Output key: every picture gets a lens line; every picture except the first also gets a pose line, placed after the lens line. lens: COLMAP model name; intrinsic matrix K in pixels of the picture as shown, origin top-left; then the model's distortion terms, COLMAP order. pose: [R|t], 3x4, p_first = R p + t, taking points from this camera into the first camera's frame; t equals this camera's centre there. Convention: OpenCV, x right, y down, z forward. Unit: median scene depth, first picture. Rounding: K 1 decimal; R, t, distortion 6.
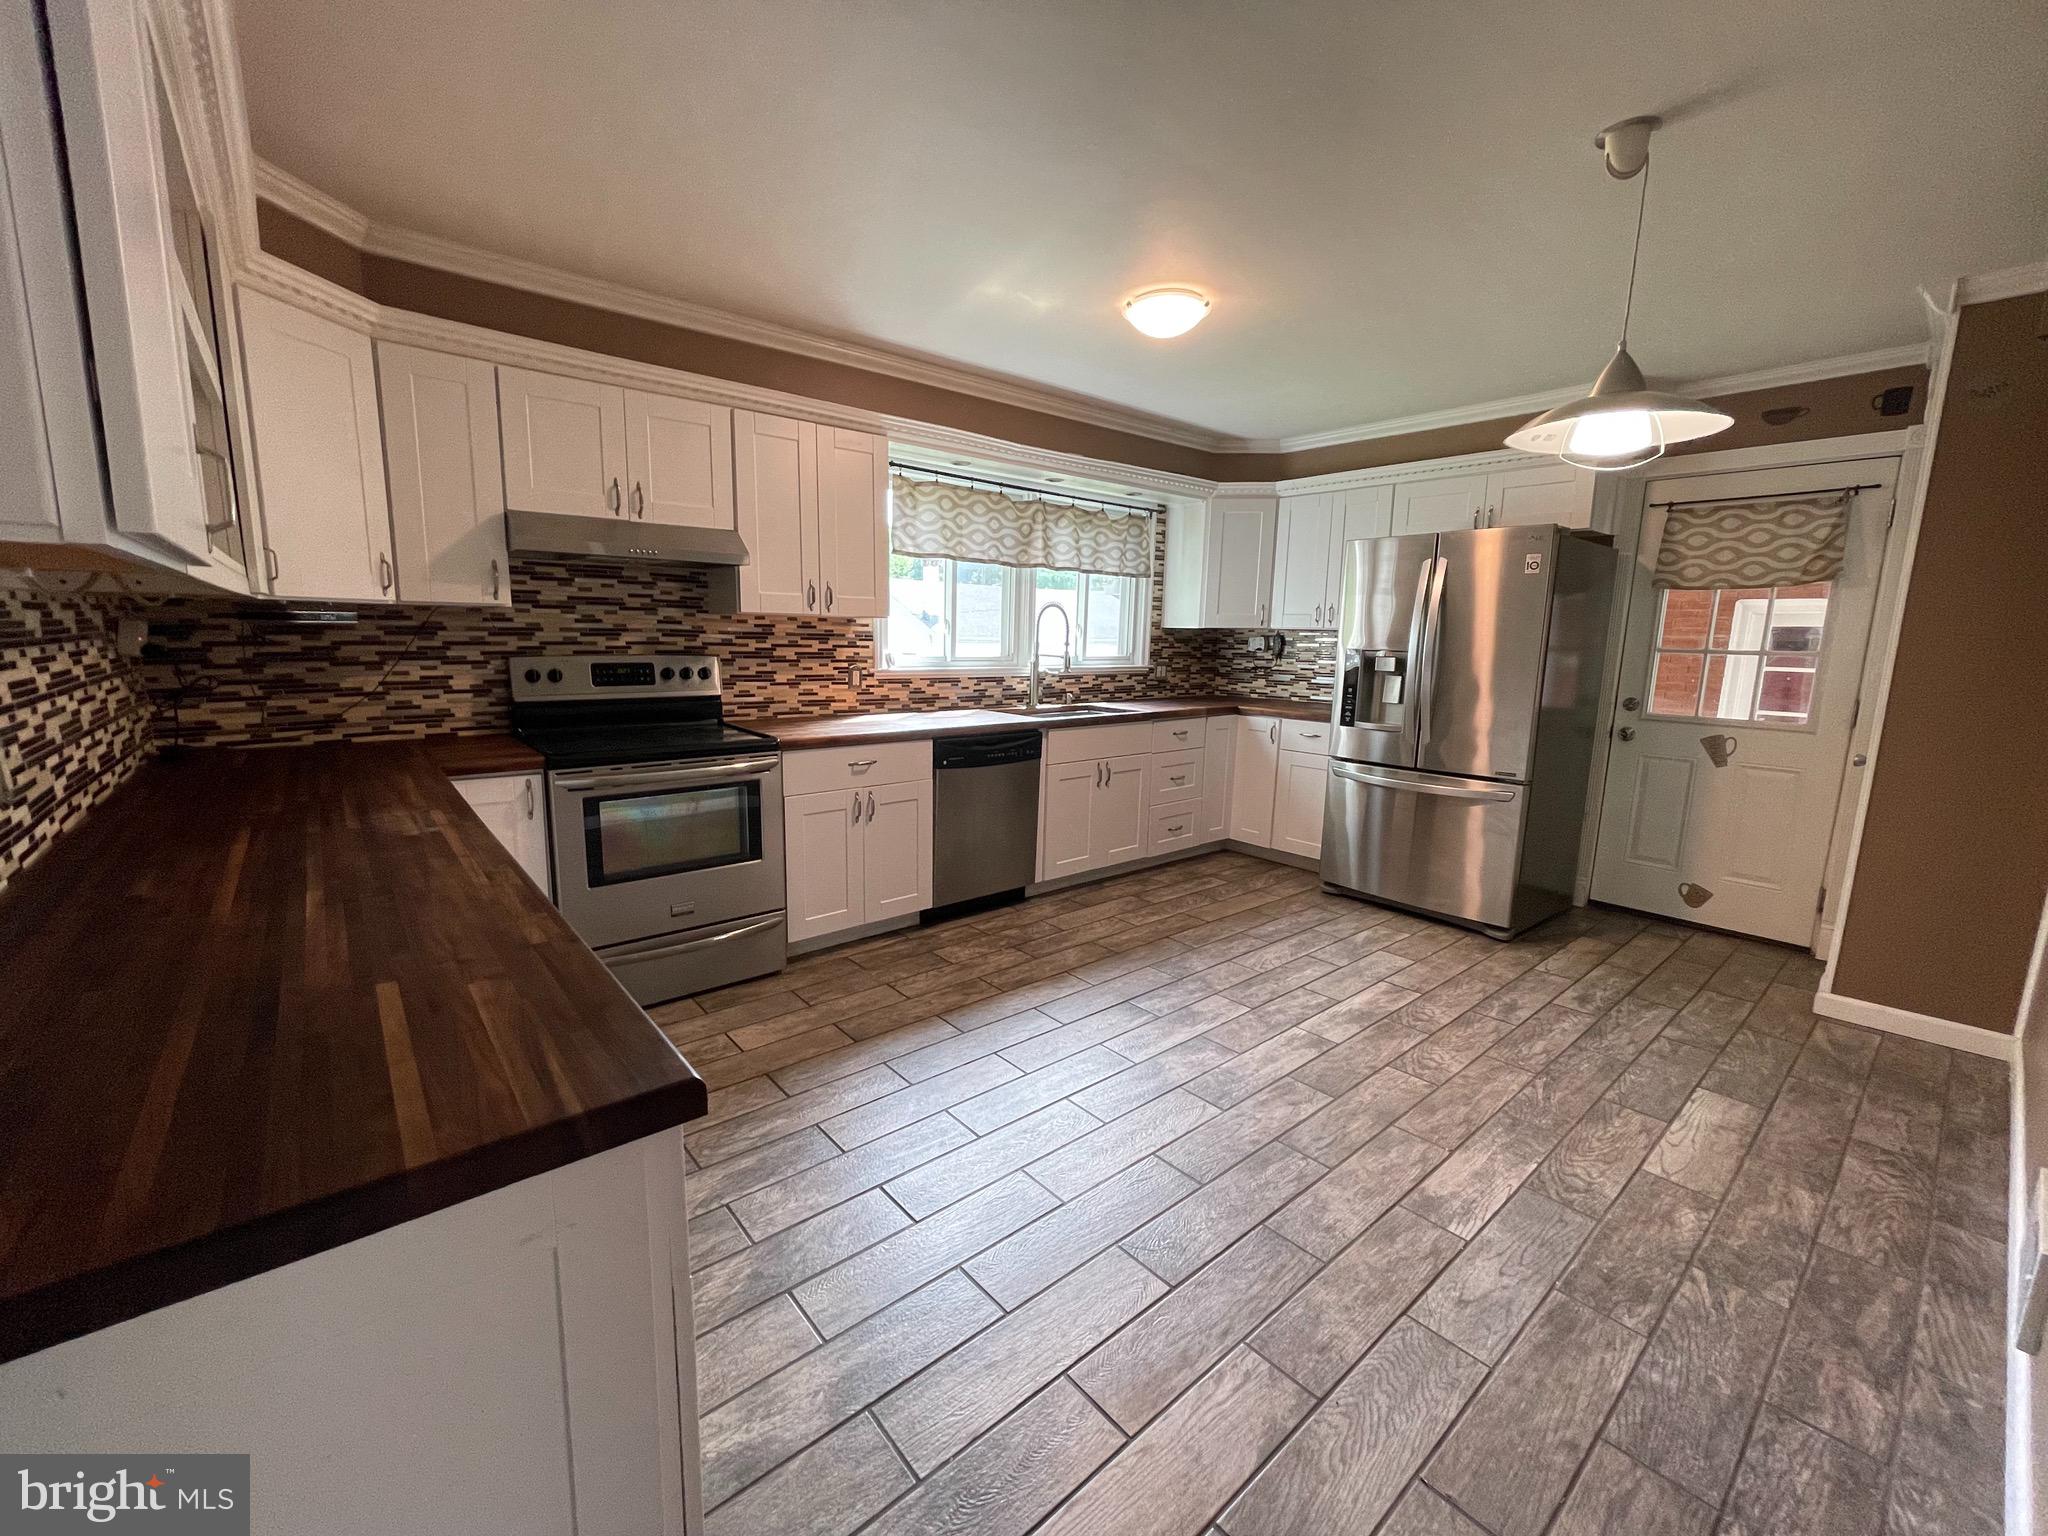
lens RADIAL K [[828.4, 0, 1010.0], [0, 828.4, 769.3], [0, 0, 1]] dist [0.002670, -0.000742]
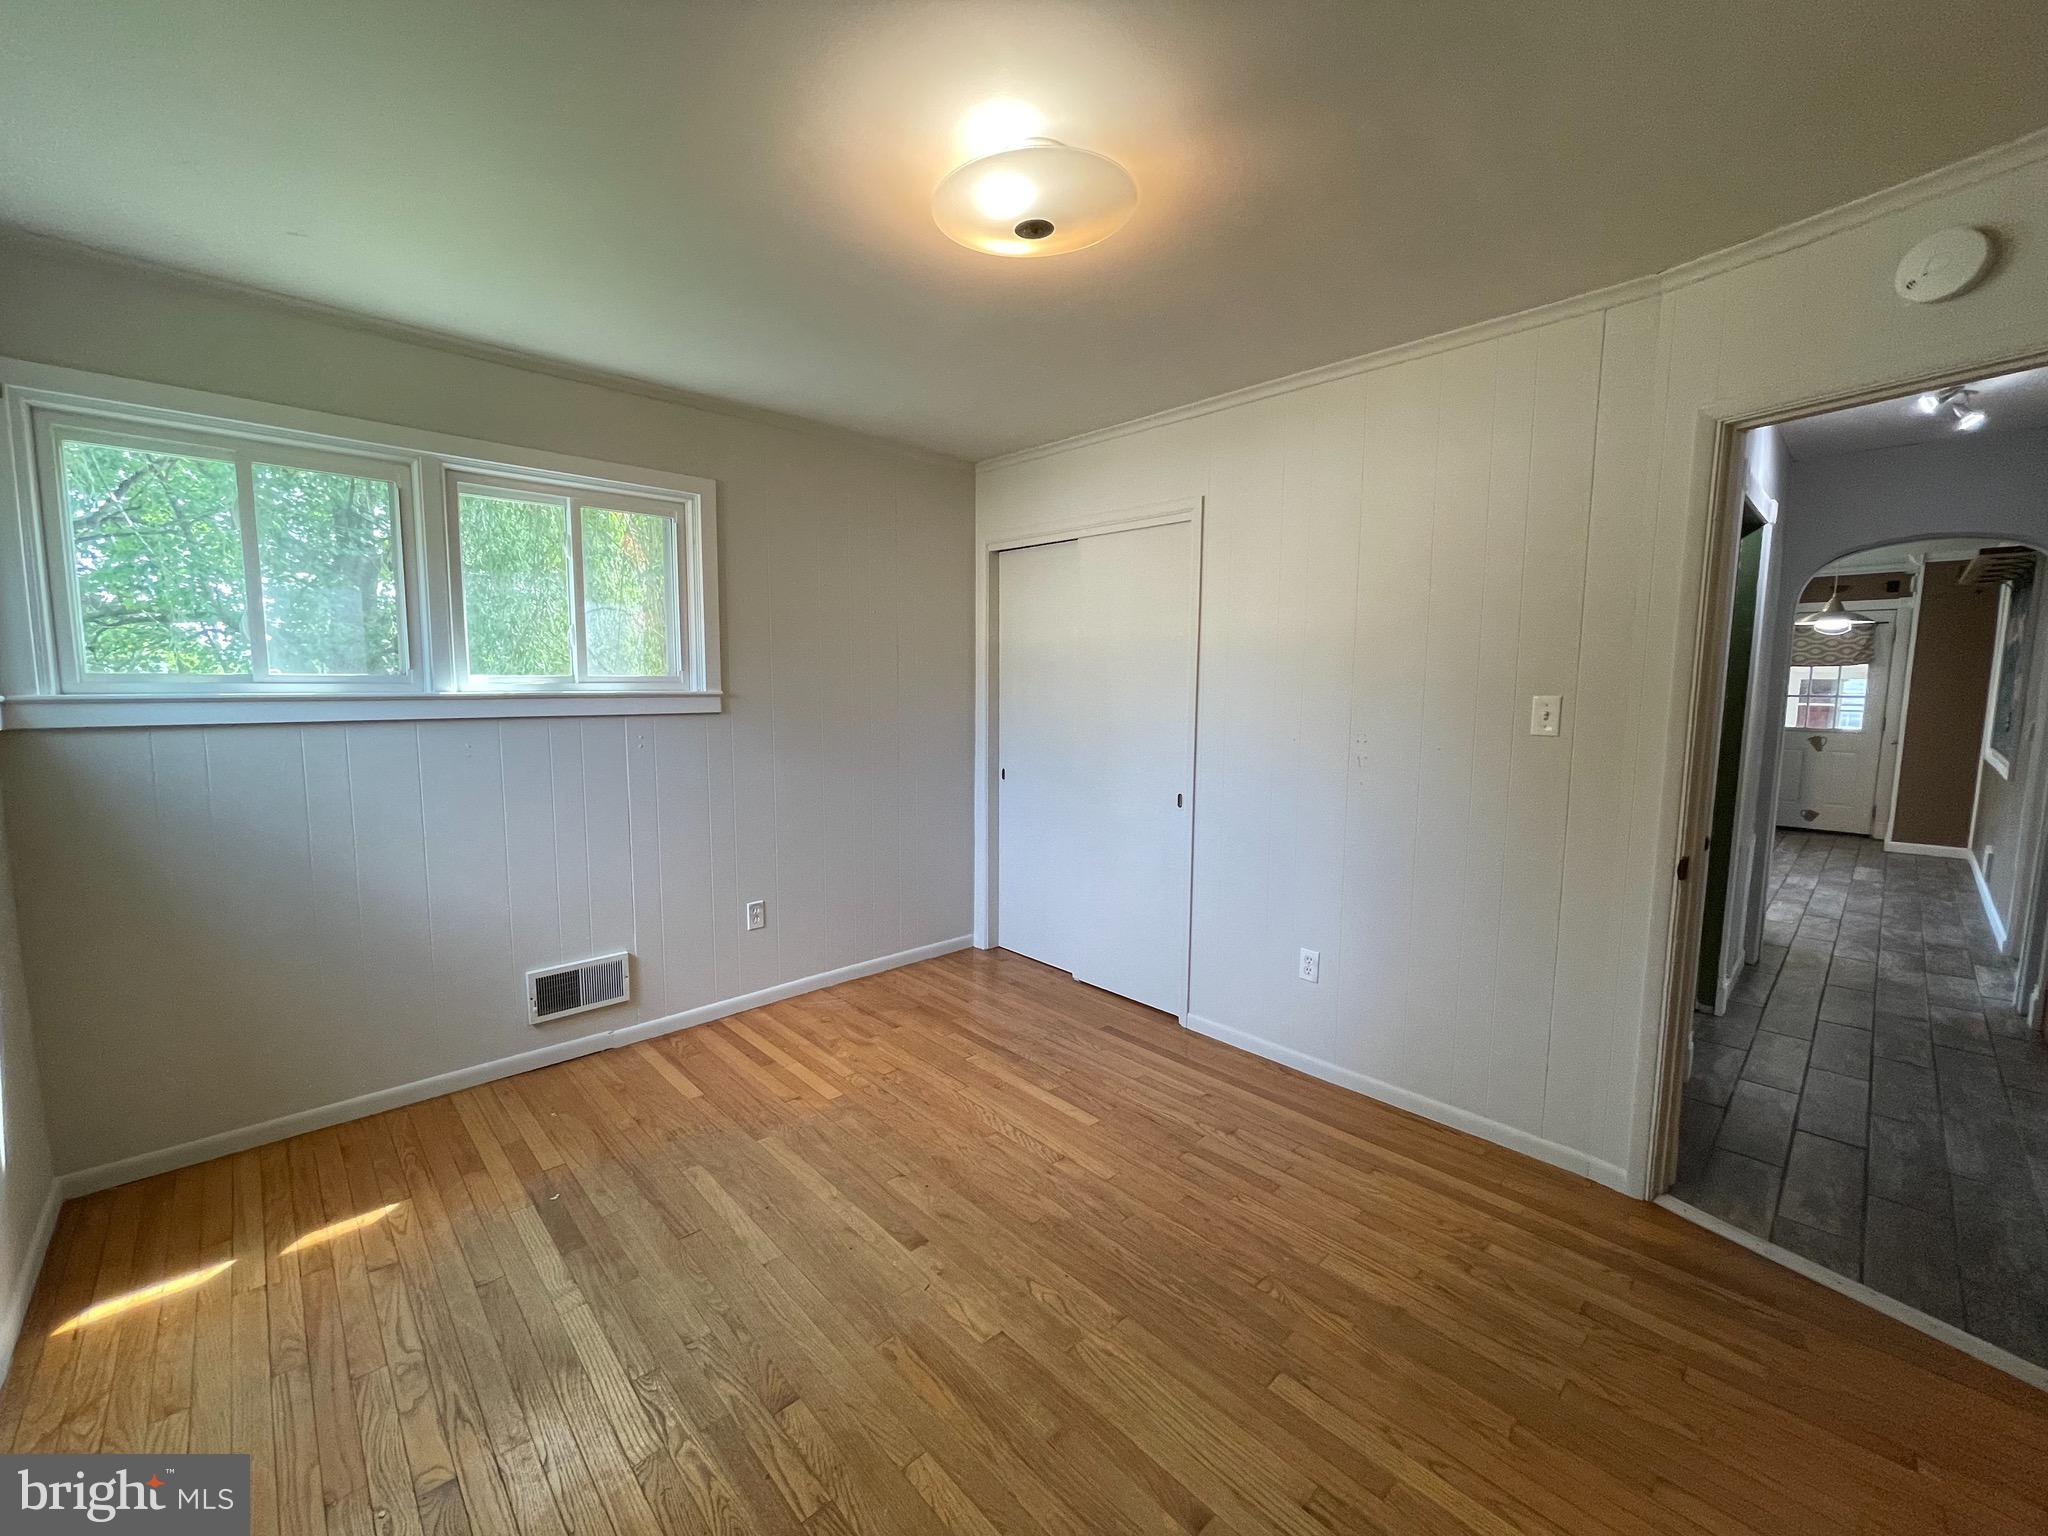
lens RADIAL K [[828.4, 0, 1018.9], [0, 828.4, 760.6], [0, 0, 1]] dist [0.002670, -0.000742]
pose [[0.997995, -0.018324, 0.060582, -1.428909], [0.021687, 0.998233, -0.055320, 0.103624], [-0.059461, 0.056523, 0.996629, -1.067120]]
